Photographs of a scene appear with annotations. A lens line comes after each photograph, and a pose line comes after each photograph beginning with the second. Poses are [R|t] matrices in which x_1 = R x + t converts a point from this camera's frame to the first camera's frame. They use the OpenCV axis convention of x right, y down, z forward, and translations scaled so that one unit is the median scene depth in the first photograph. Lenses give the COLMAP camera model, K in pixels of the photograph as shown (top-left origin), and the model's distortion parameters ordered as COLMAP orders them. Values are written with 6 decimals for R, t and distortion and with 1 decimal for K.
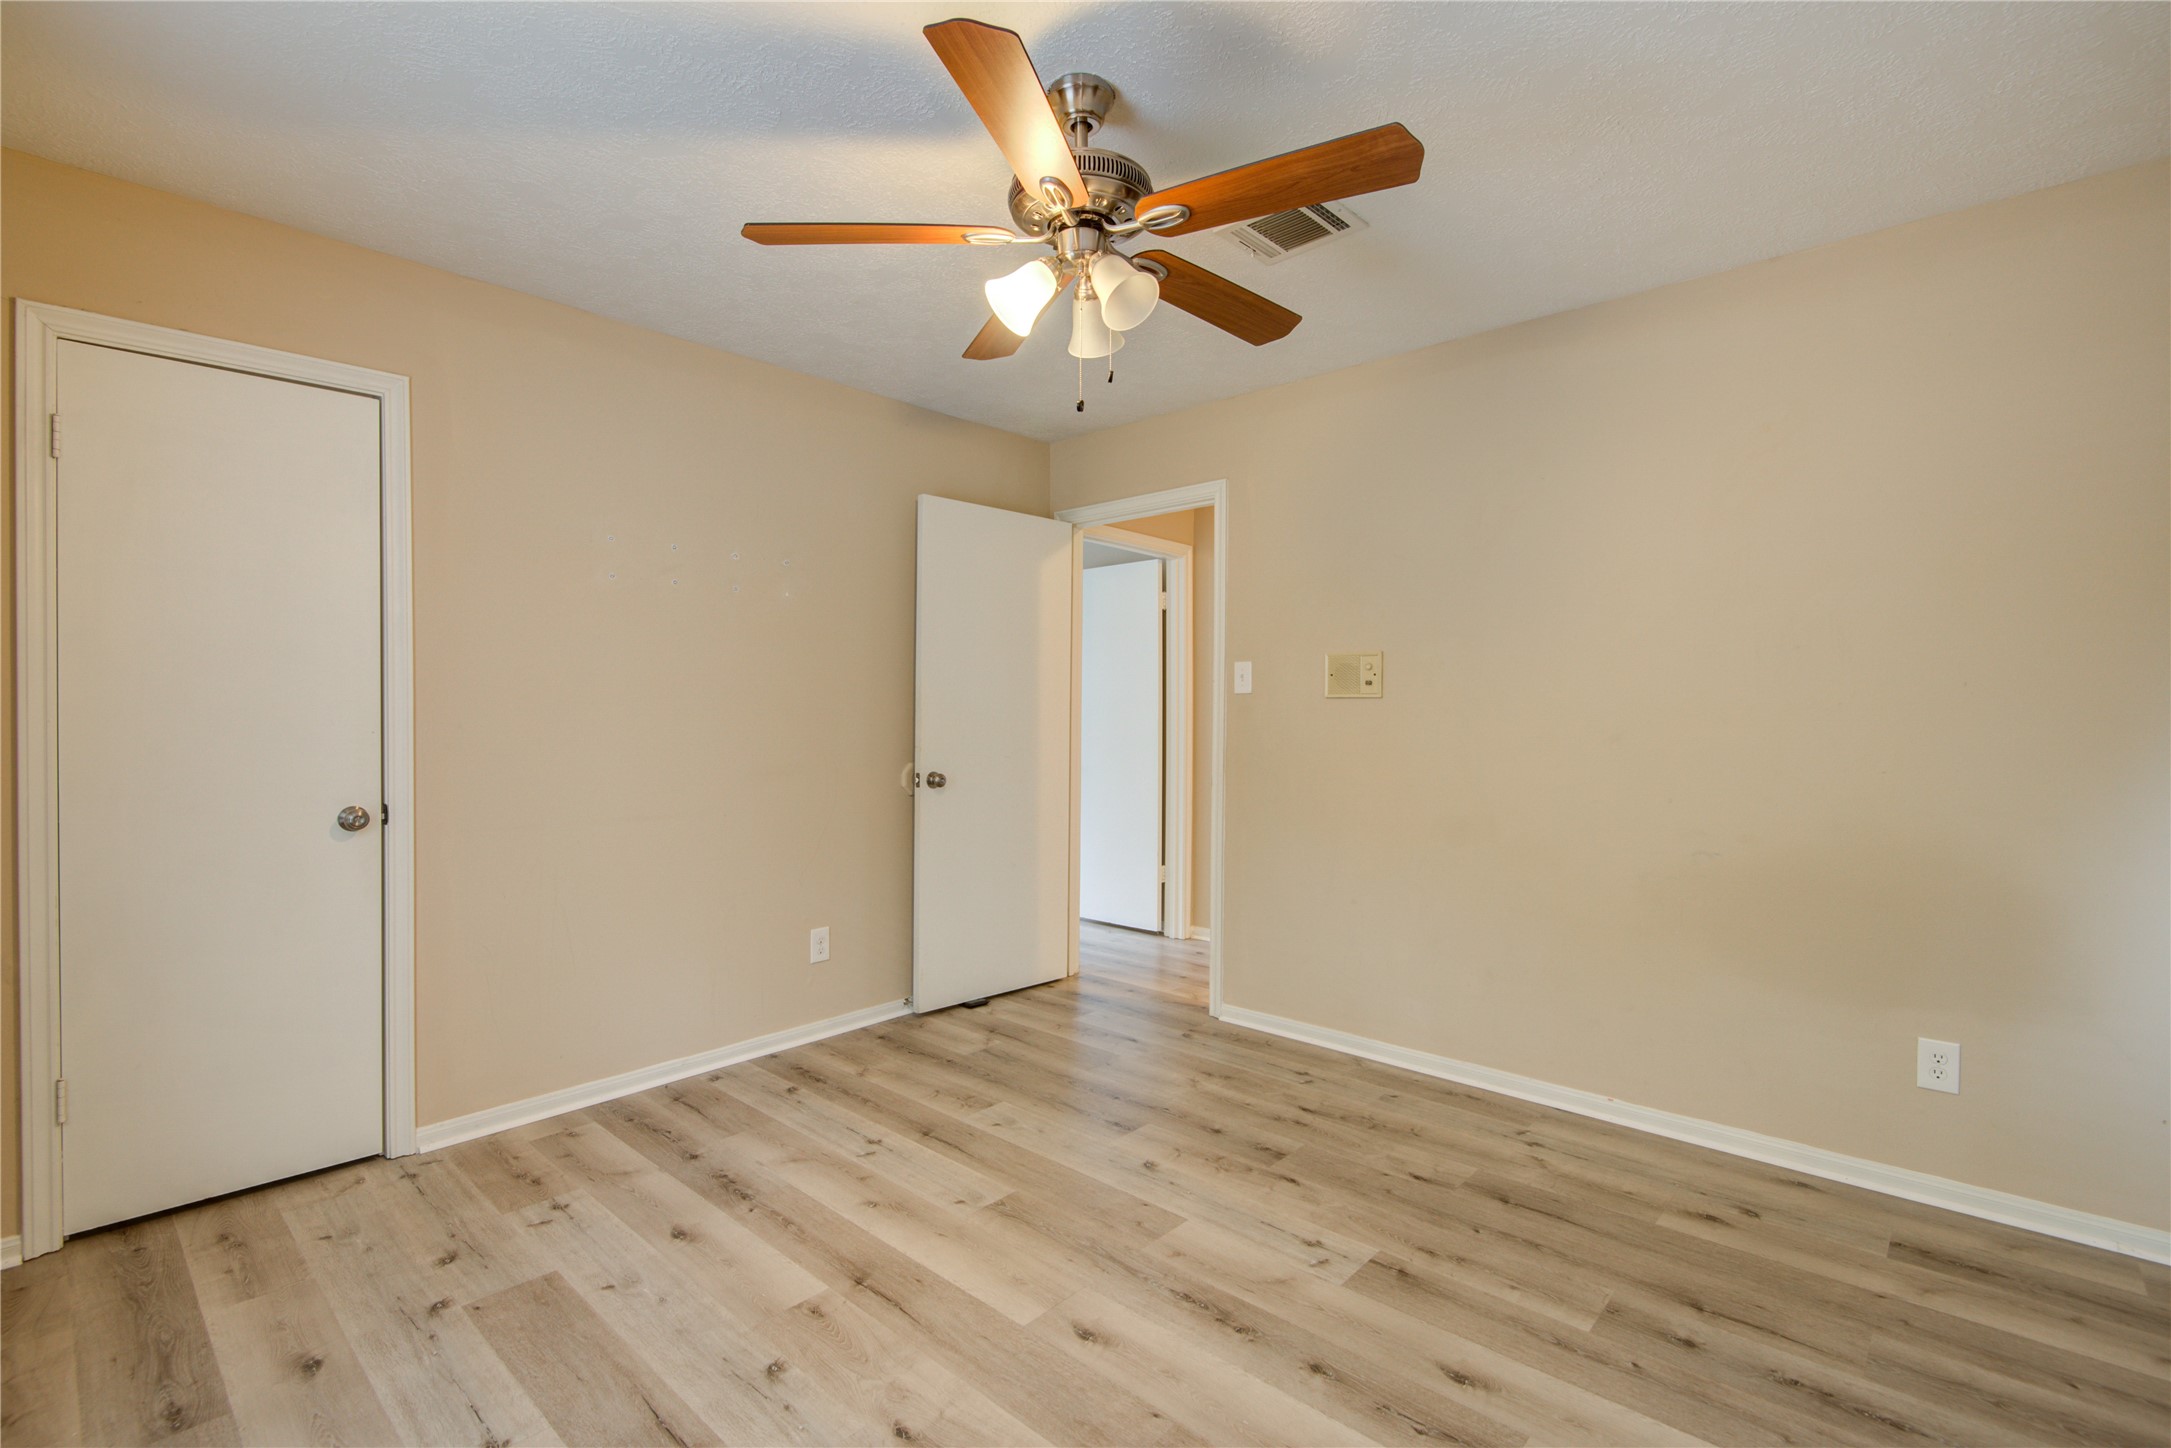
lens RADIAL K [[989.5, 0, 1083.3], [0, 989.5, 727.8], [0, 0, 1]] dist [0.003485, -0.004204]
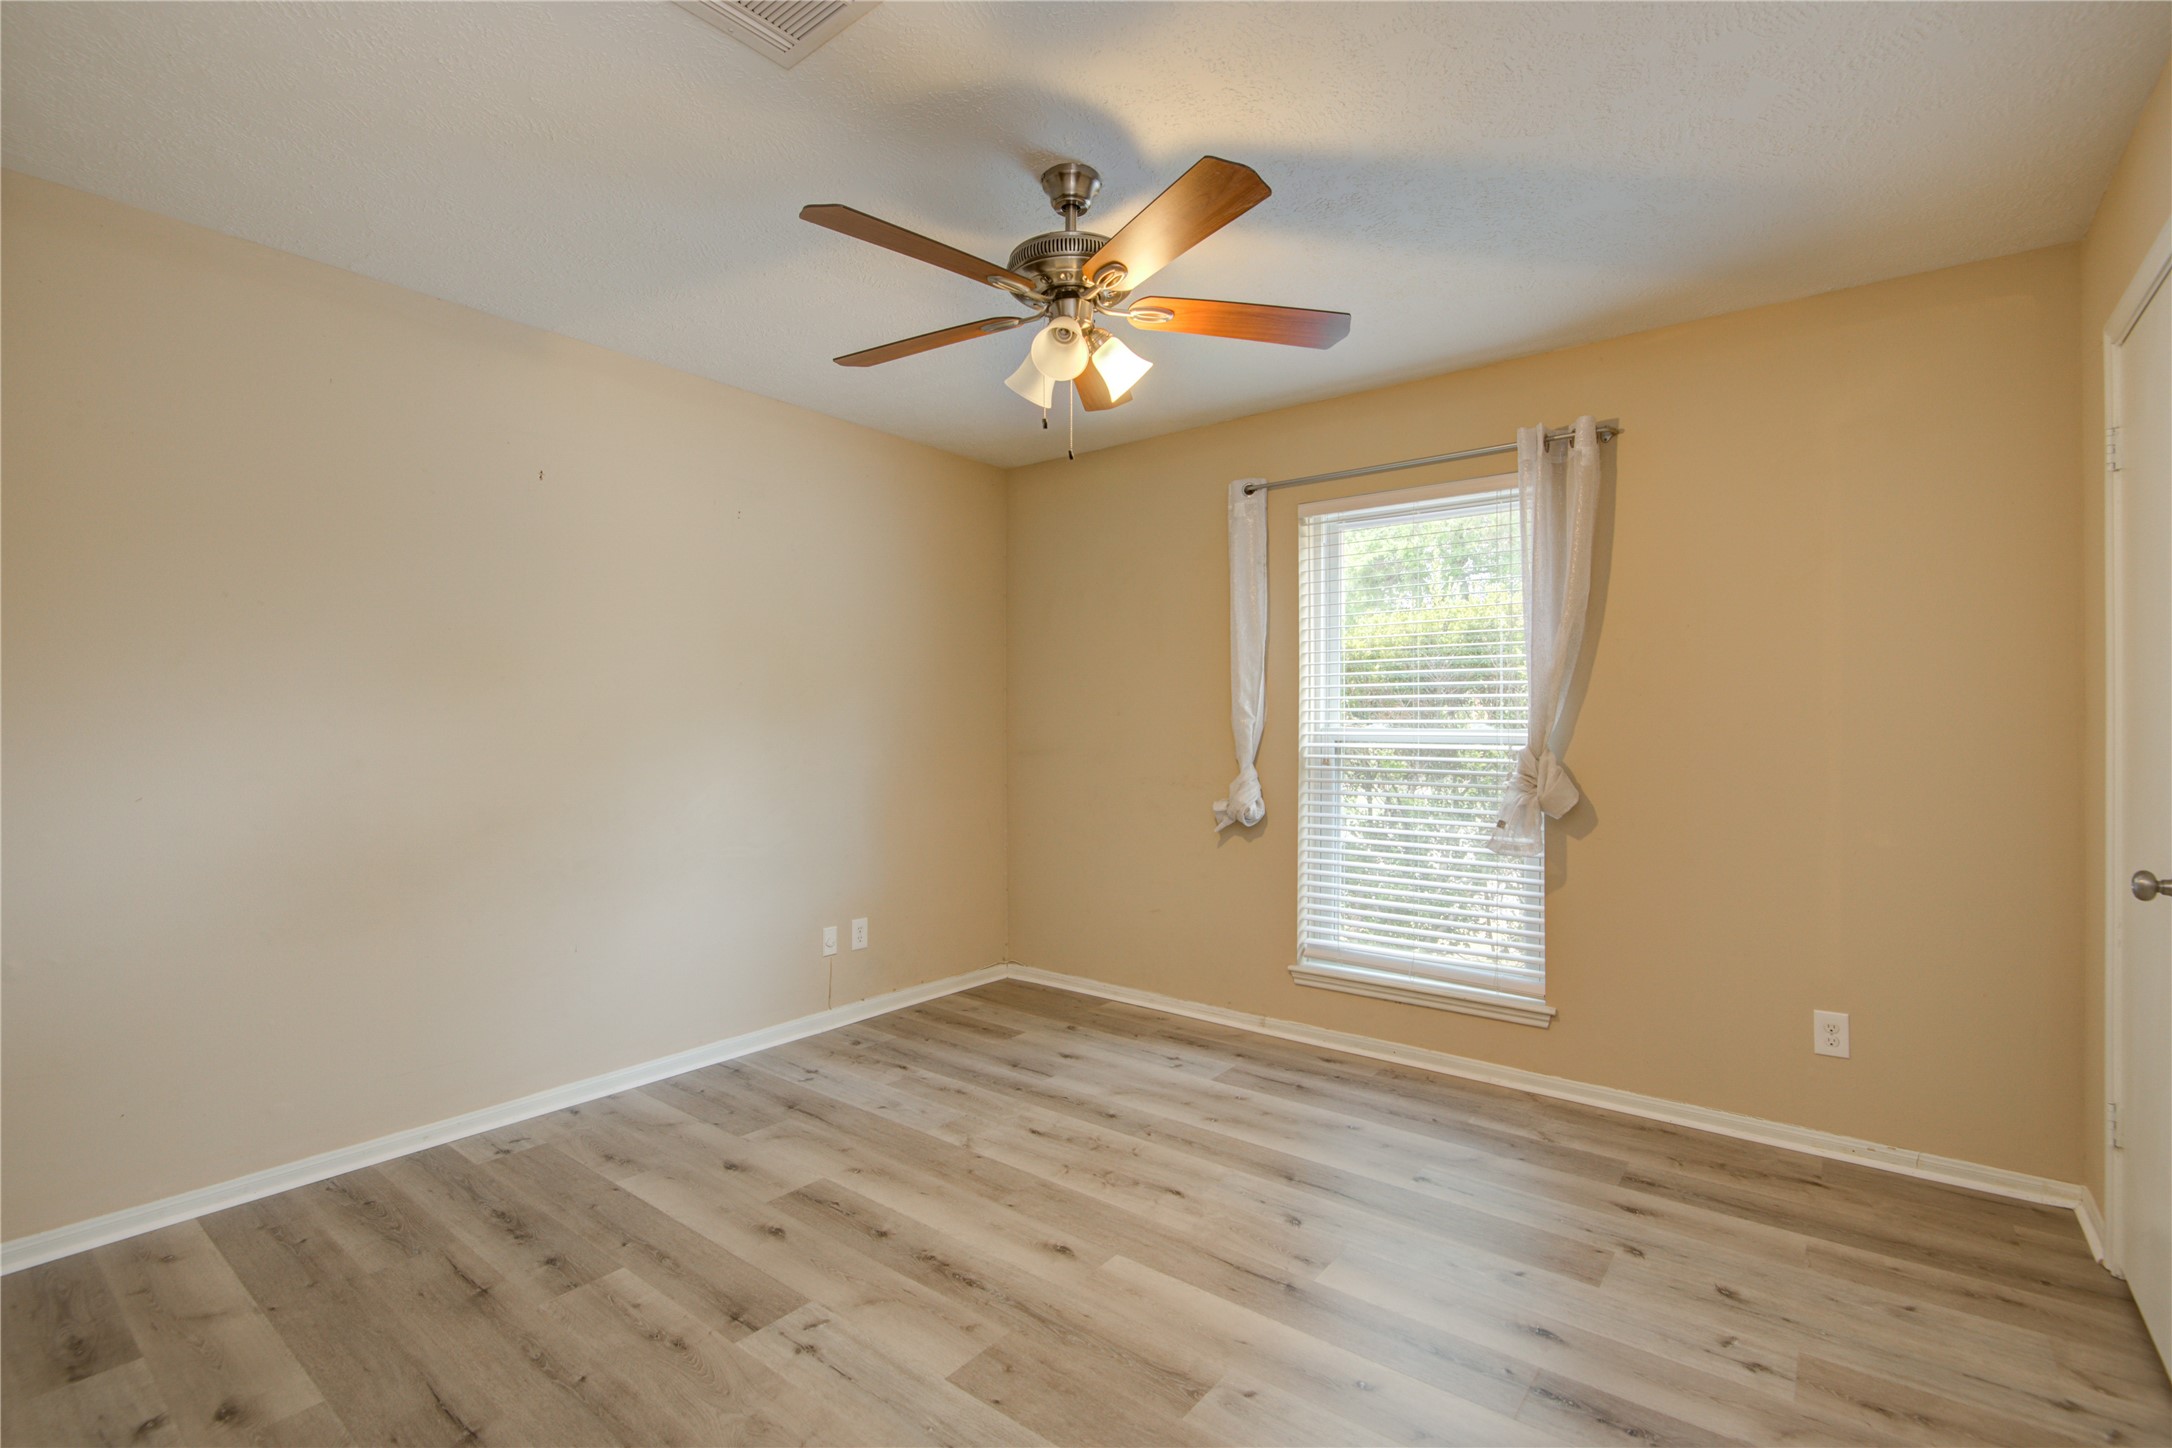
lens RADIAL K [[990.0, 0, 1087.6], [0, 990.0, 715.9], [0, 0, 1]] dist [0.003485, -0.004204]
pose [[-0.996591, -0.003092, -0.082444, 0.067150], [-0.003512, 0.999982, 0.004951, -0.031573], [0.082427, 0.005224, -0.996583, 2.005707]]
